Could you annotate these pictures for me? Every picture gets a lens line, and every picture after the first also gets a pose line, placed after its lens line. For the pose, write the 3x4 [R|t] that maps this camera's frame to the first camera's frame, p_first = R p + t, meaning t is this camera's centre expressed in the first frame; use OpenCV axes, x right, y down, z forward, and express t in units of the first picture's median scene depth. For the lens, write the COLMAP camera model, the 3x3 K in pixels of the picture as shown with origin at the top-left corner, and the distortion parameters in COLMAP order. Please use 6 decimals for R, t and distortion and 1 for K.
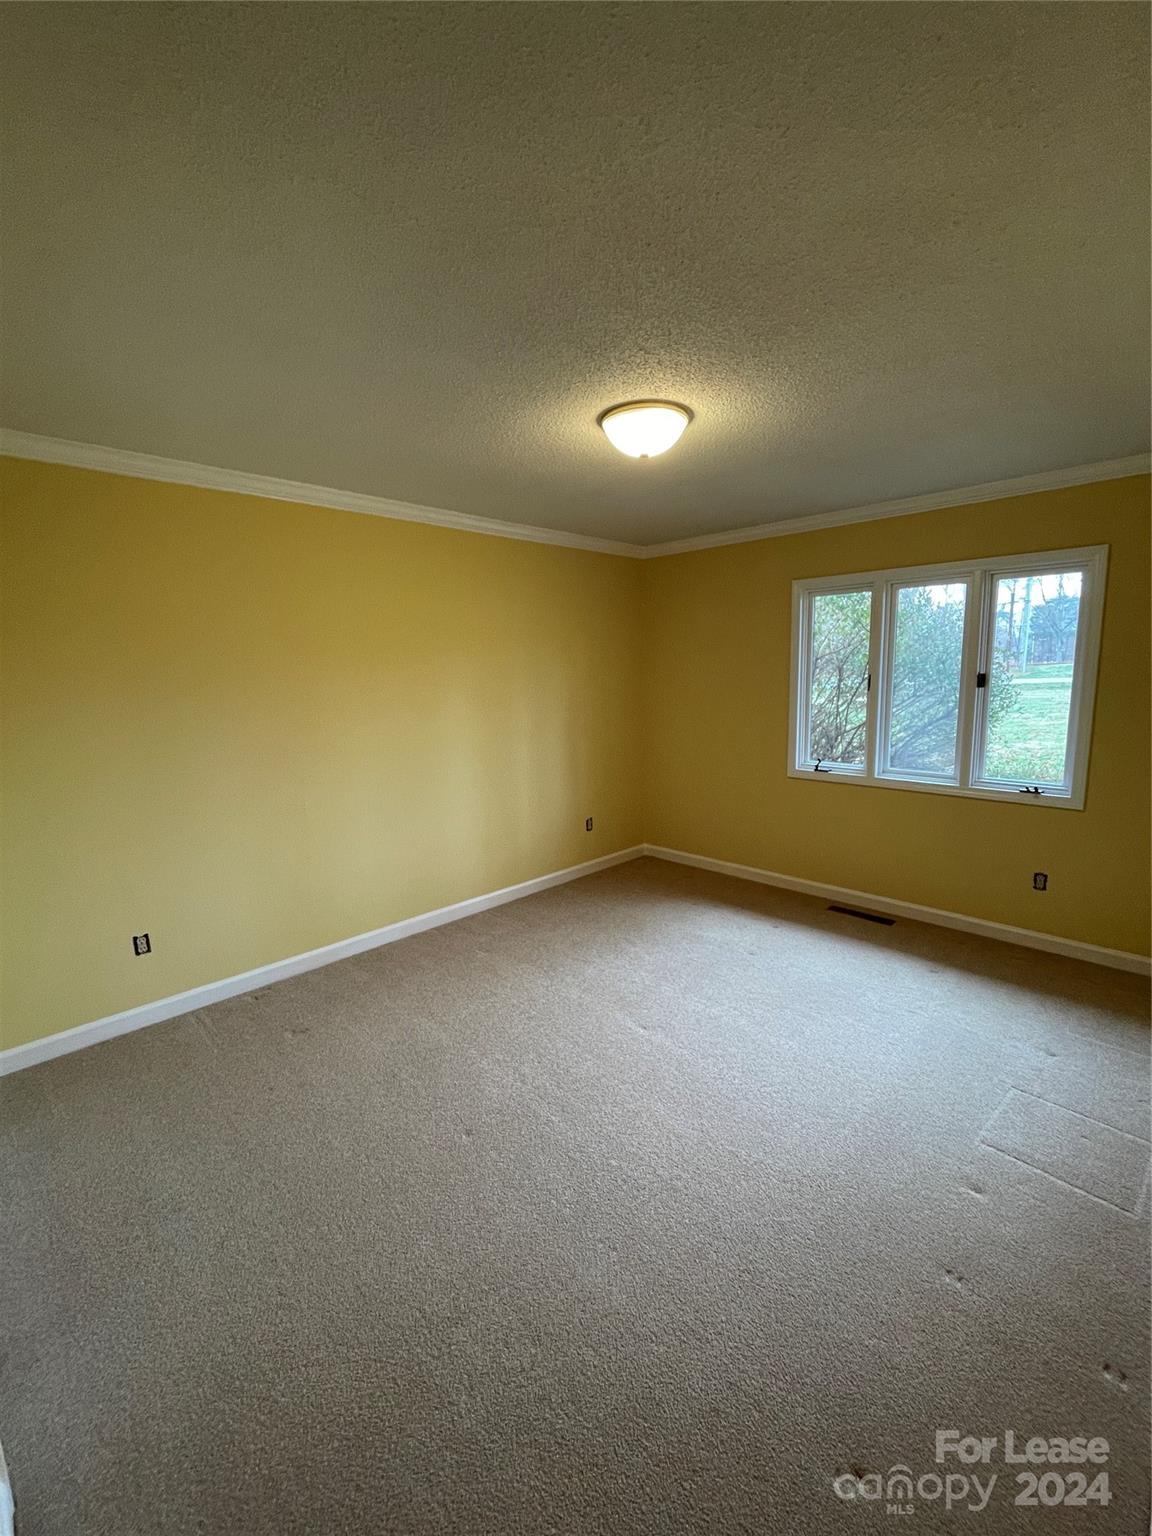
lens RADIAL K [[642.4, 0, 573.9], [0, 642.4, 771.9], [0, 0, 1]] dist [-0.001625, -0.000773]
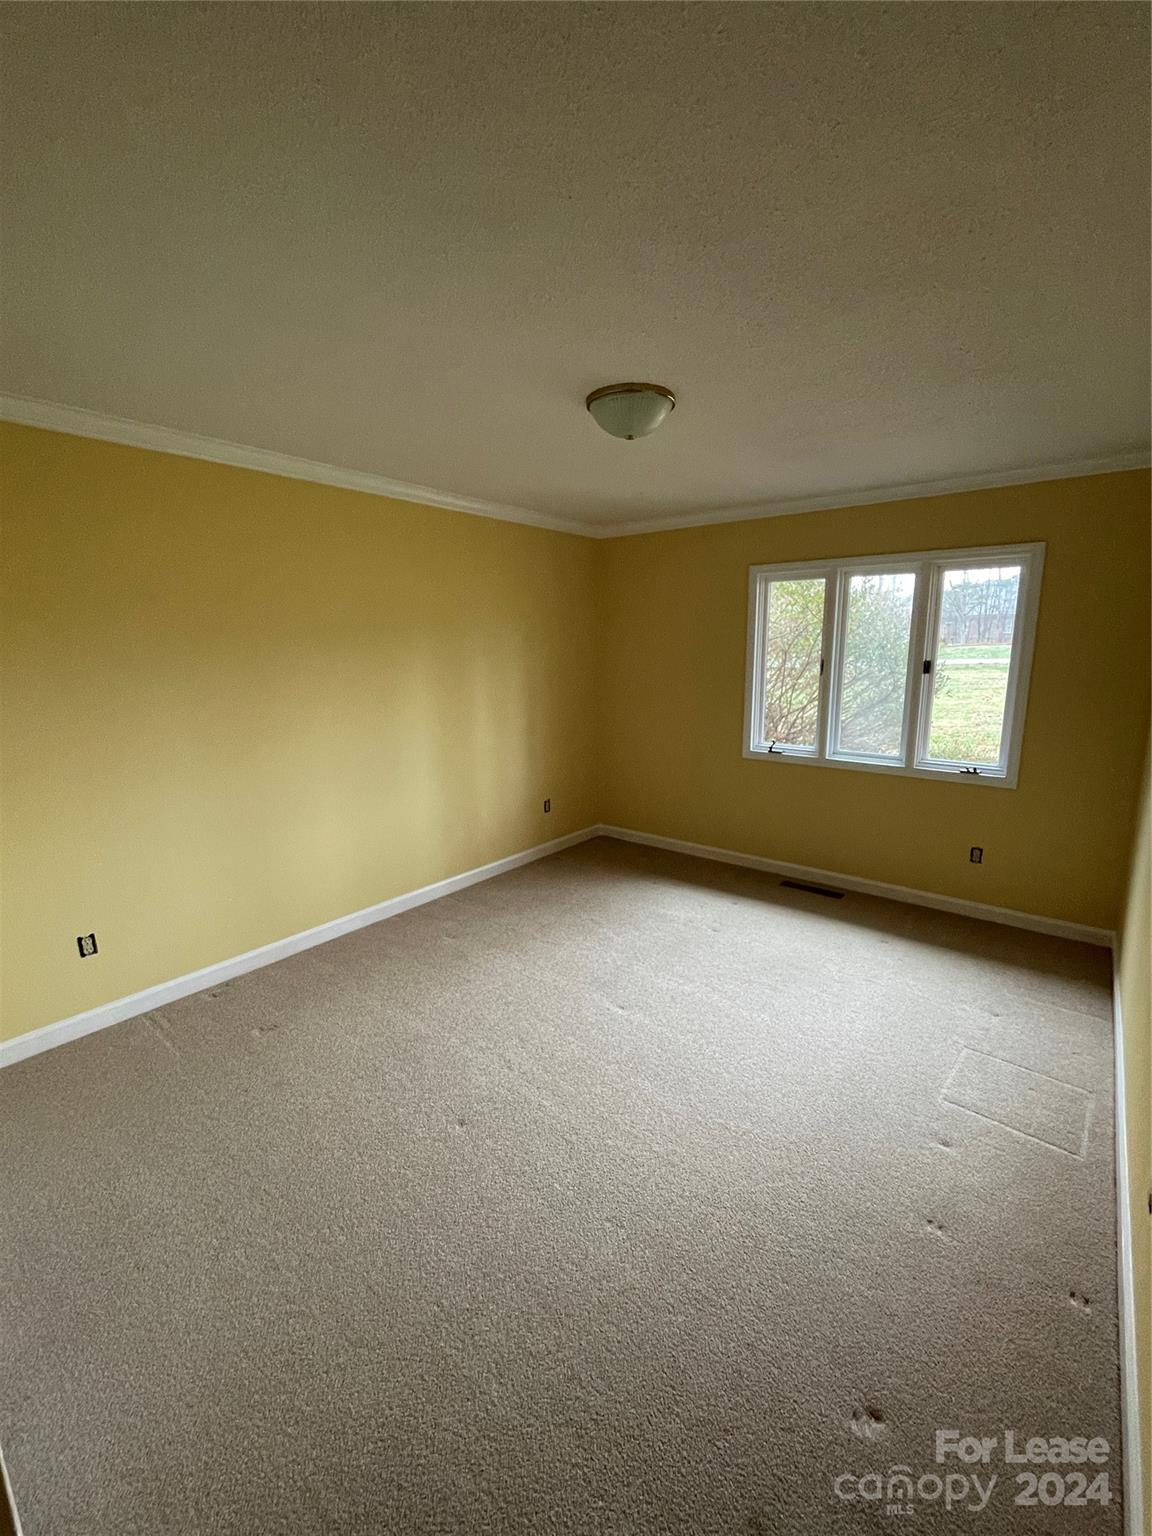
lens RADIAL K [[642.4, 0, 573.9], [0, 642.4, 771.9], [0, 0, 1]] dist [-0.001625, -0.000773]
pose [[0.993896, -0.008219, 0.110012, -0.101275], [0.004064, 0.999271, 0.037947, -0.020403], [-0.110244, -0.037269, 0.993206, 0.011667]]
